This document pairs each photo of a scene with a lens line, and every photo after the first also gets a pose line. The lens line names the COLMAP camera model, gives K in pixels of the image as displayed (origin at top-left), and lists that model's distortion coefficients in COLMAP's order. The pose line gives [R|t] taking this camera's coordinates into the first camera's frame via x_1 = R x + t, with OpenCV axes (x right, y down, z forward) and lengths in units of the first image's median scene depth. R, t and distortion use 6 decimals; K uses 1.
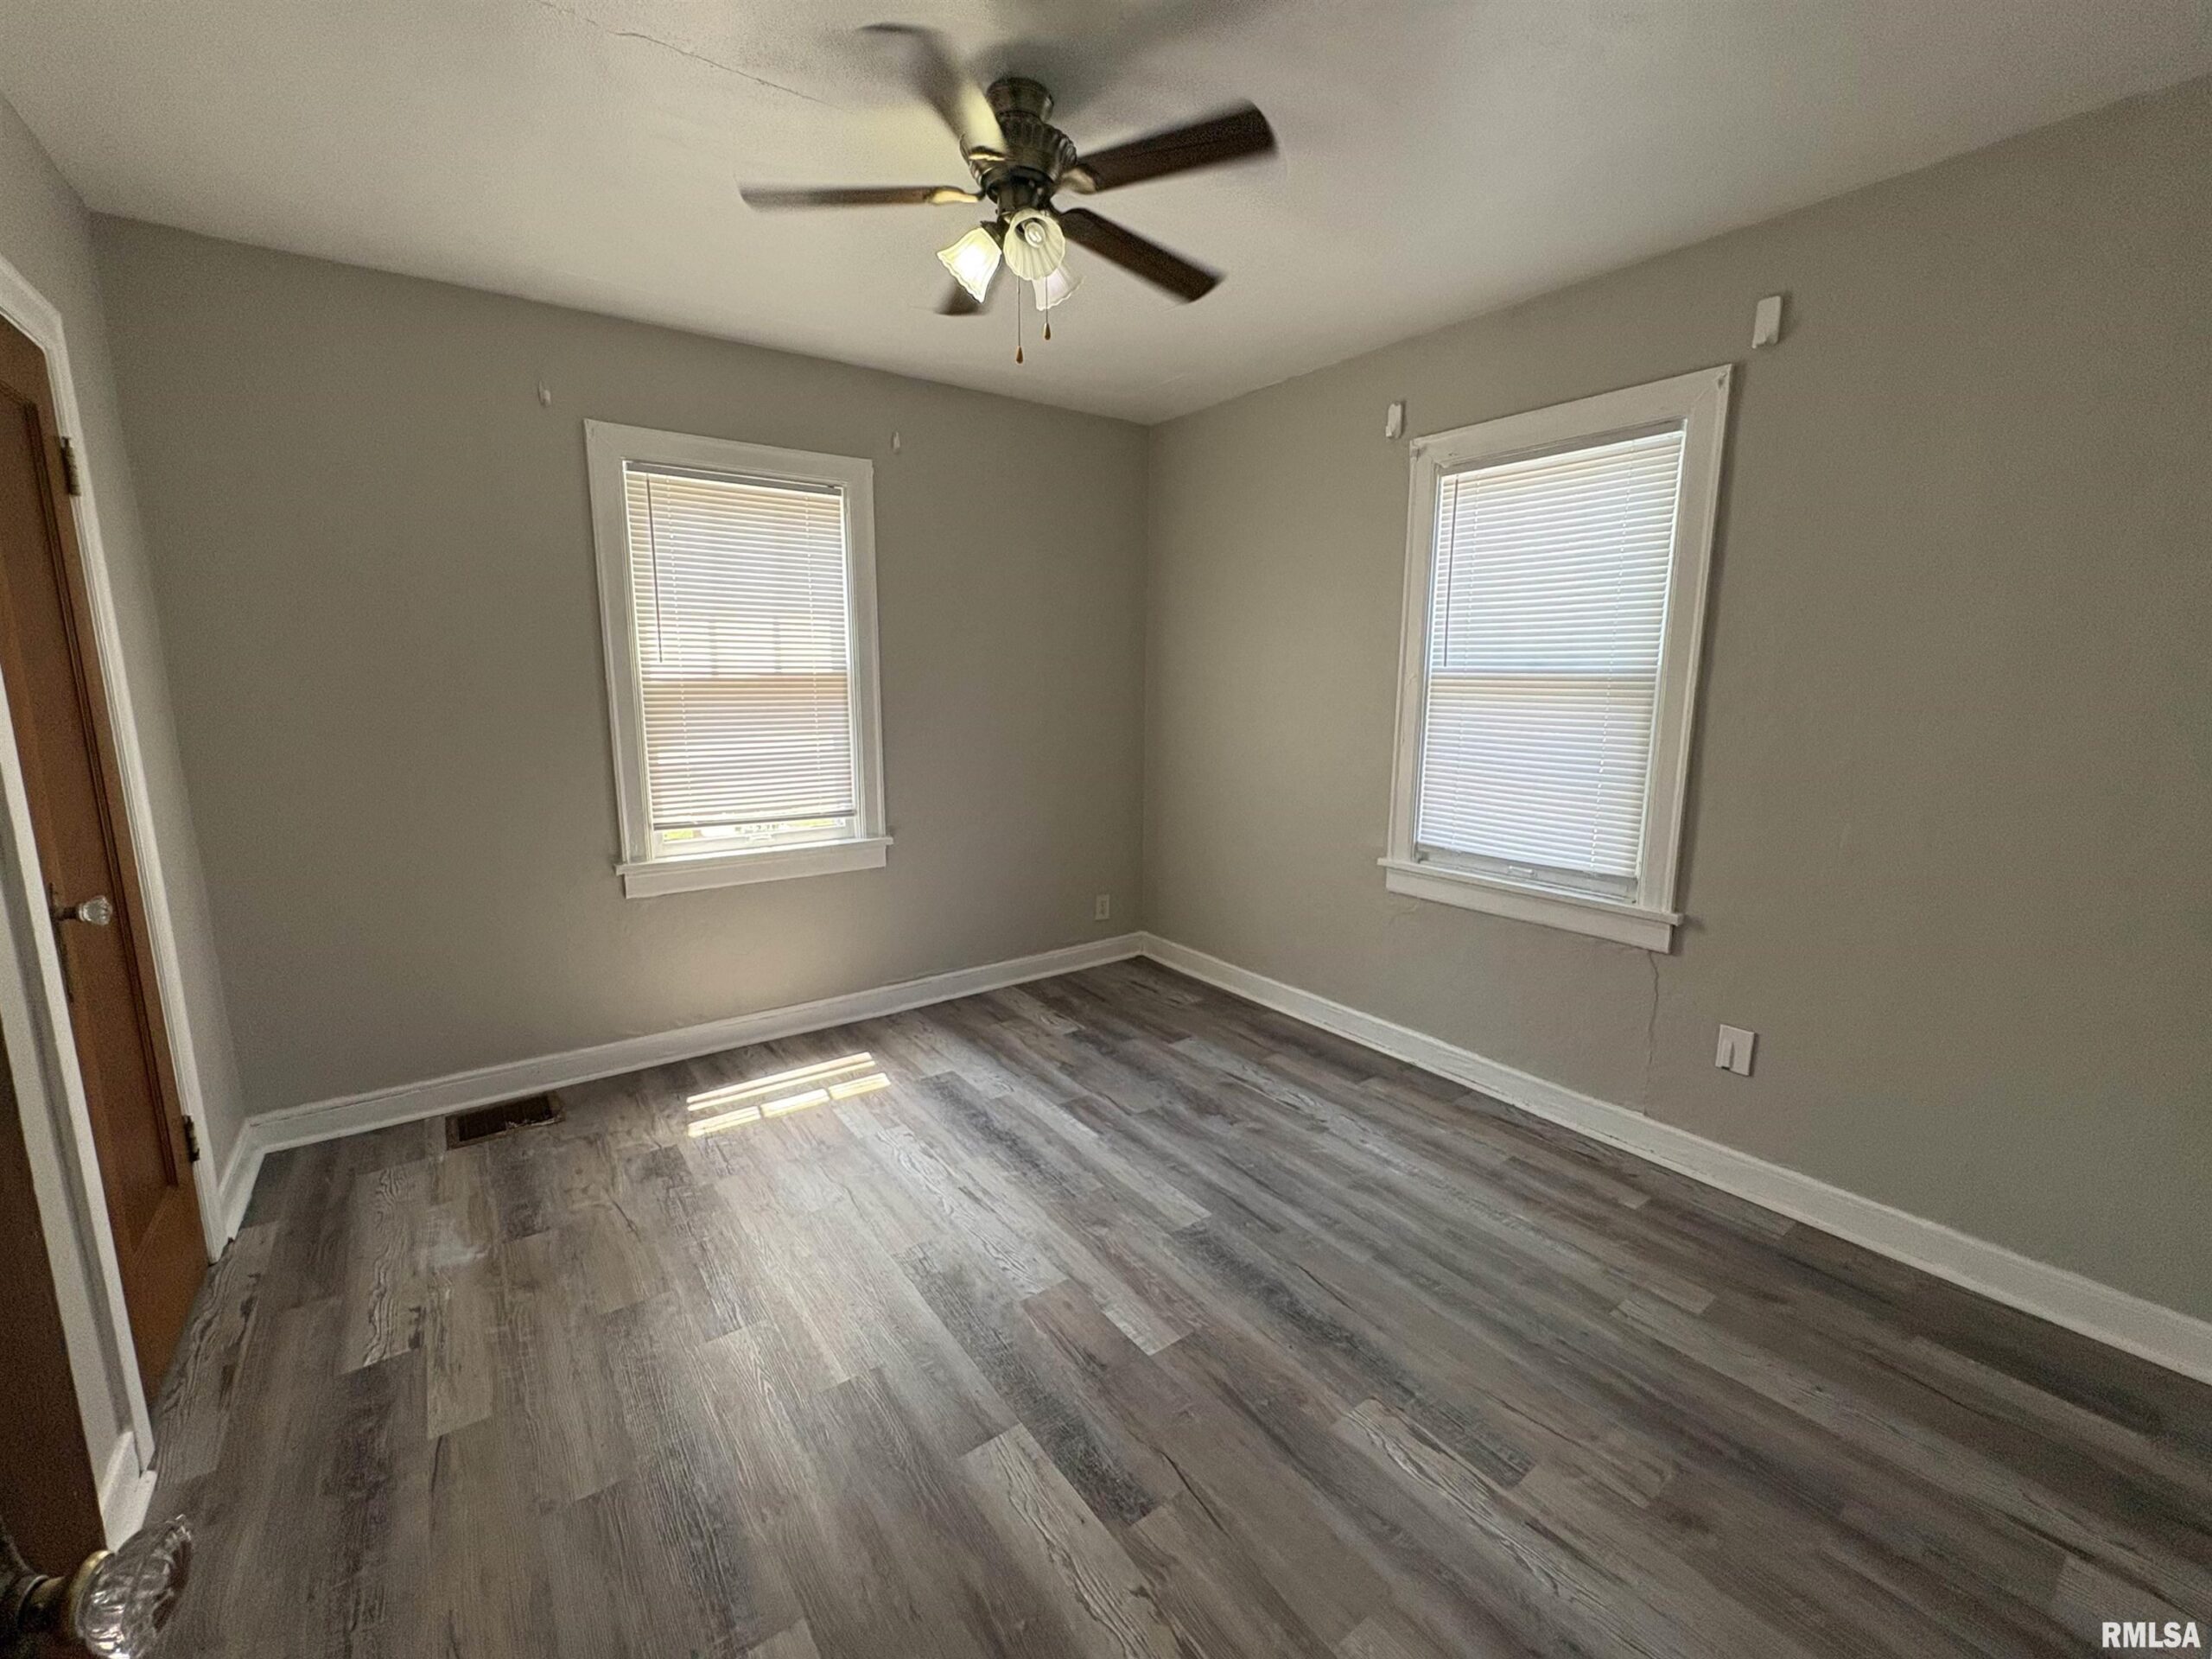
lens RADIAL K [[916.8, 0, 1103.2], [0, 916.8, 830.2], [0, 0, 1]] dist [0.002527, -0.000074]
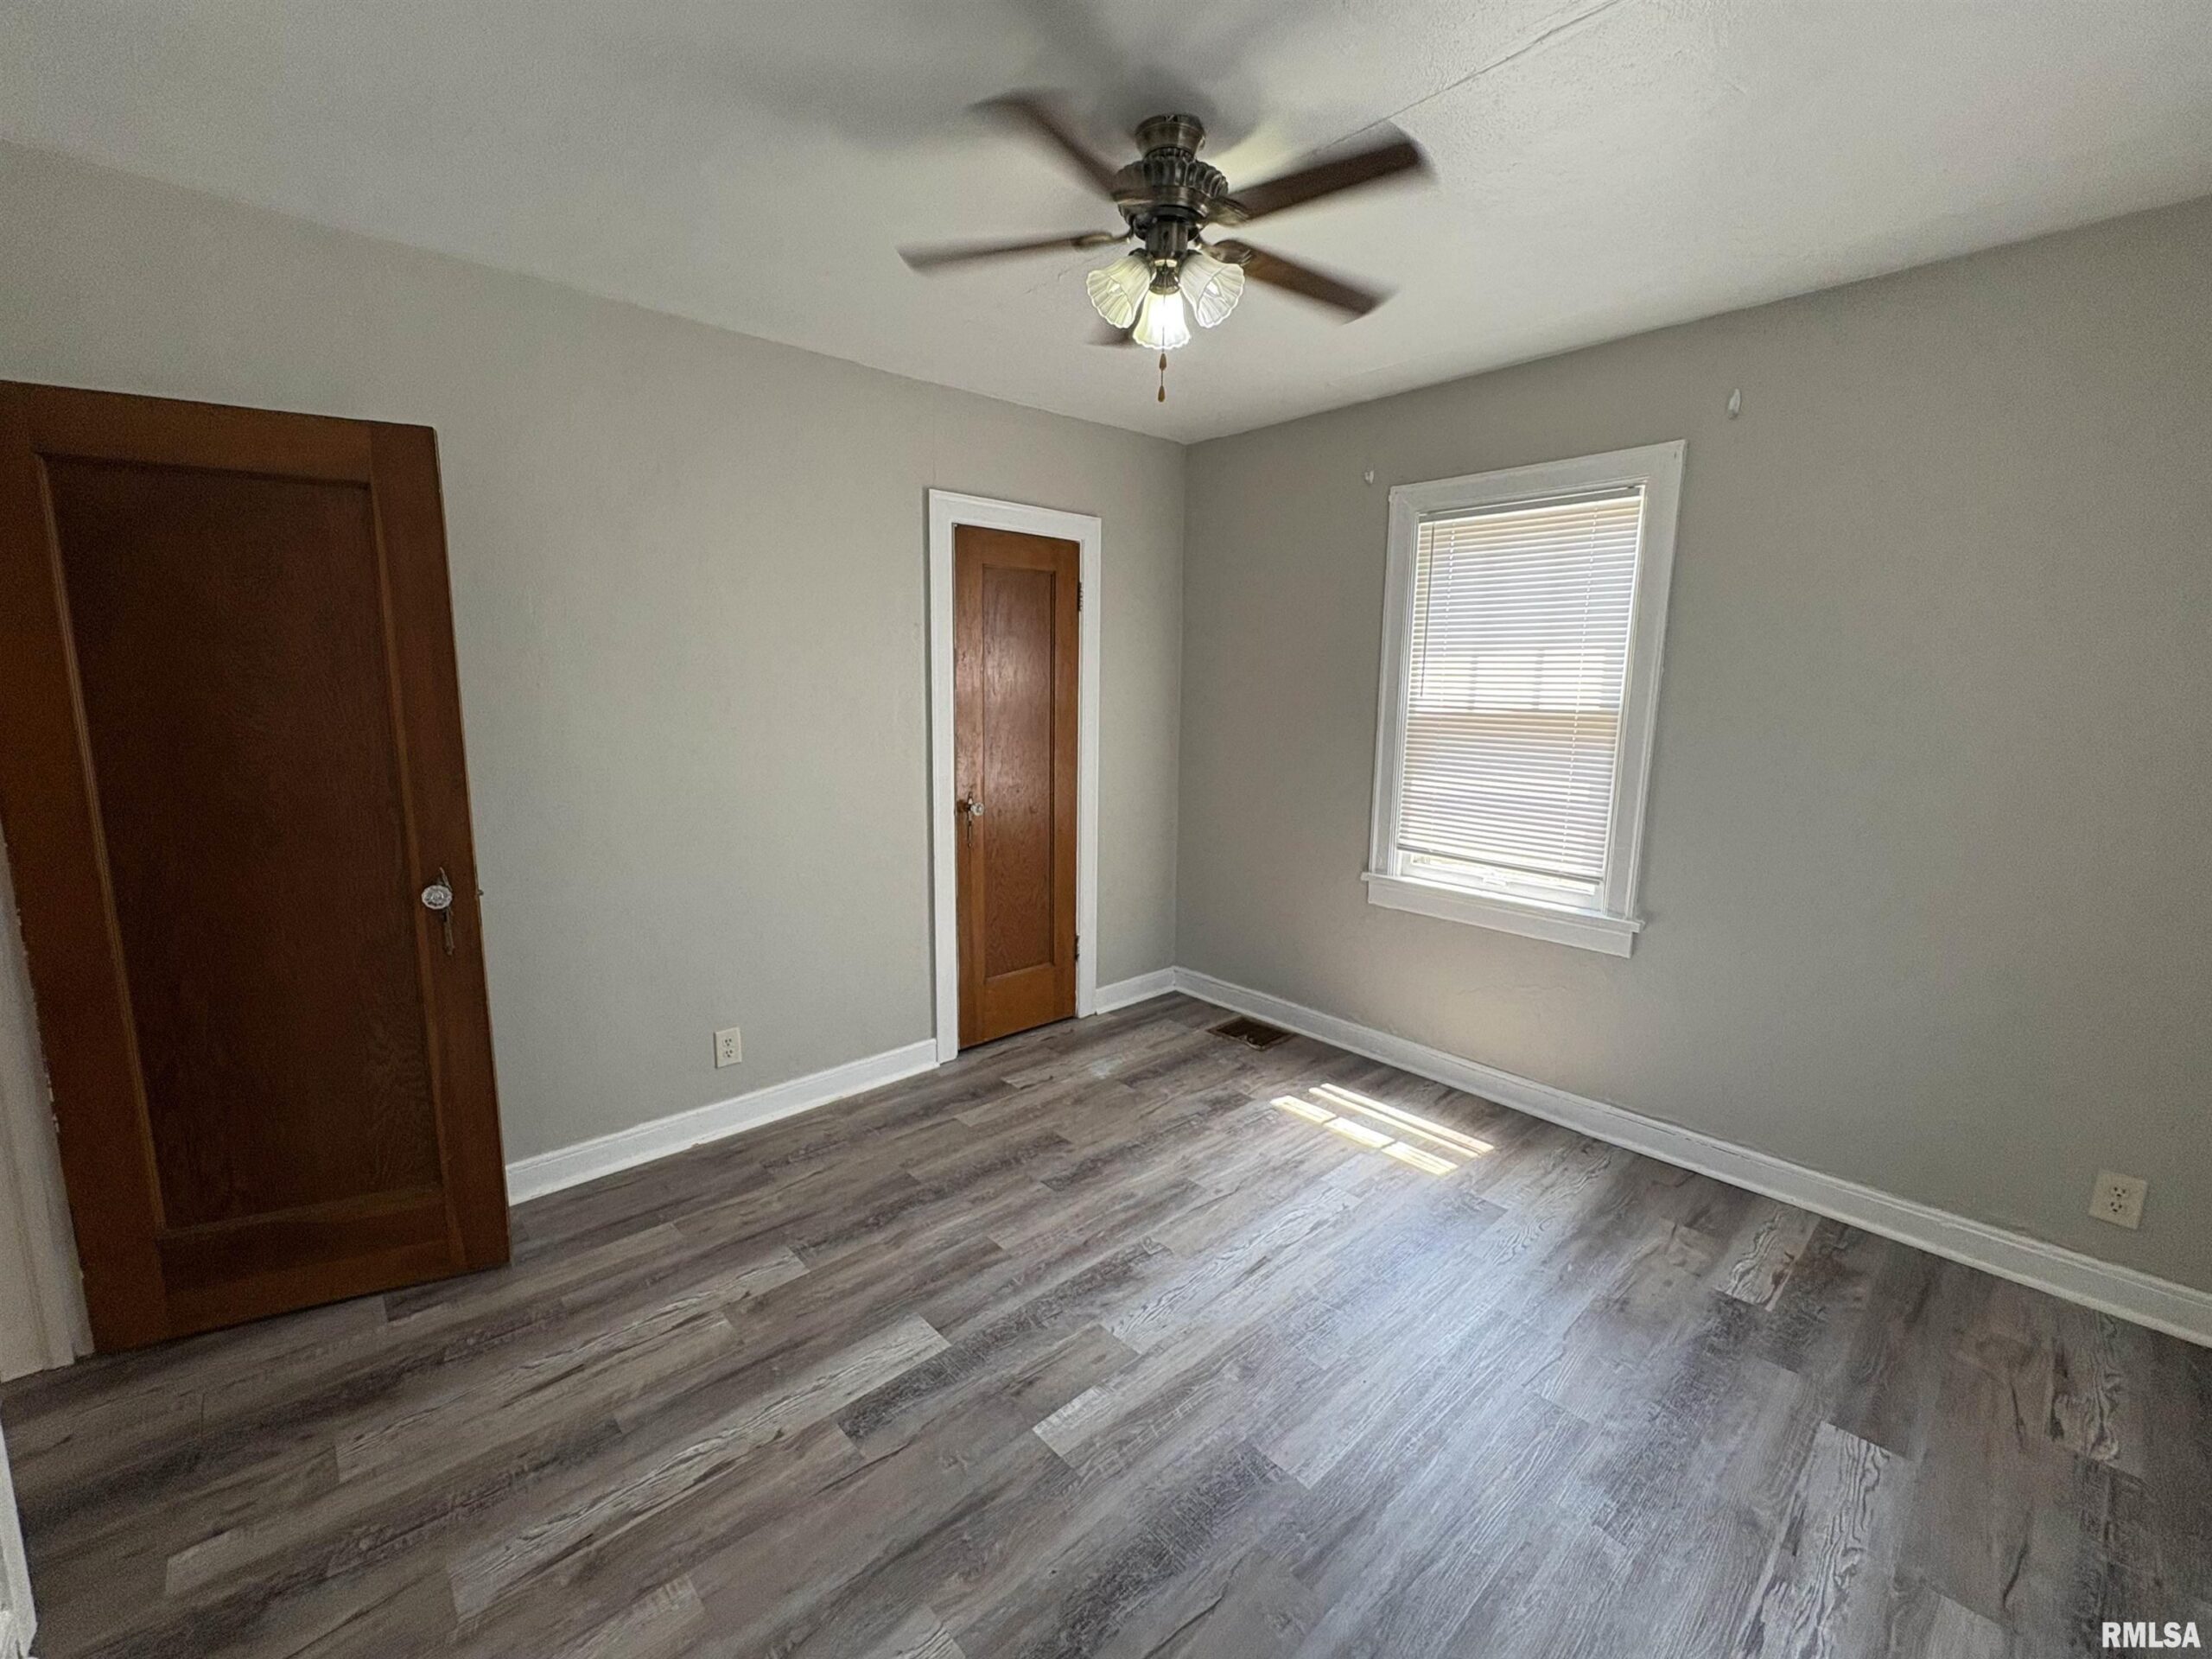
lens RADIAL K [[916.8, 0, 1106.6], [0, 916.8, 831.5], [0, 0, 1]] dist [0.002527, -0.000074]
pose [[0.111561, 0.156684, -0.981328, 0.564284], [-0.181008, 0.974177, 0.134964, -0.109776], [0.977134, 0.162571, 0.137041, 0.530191]]
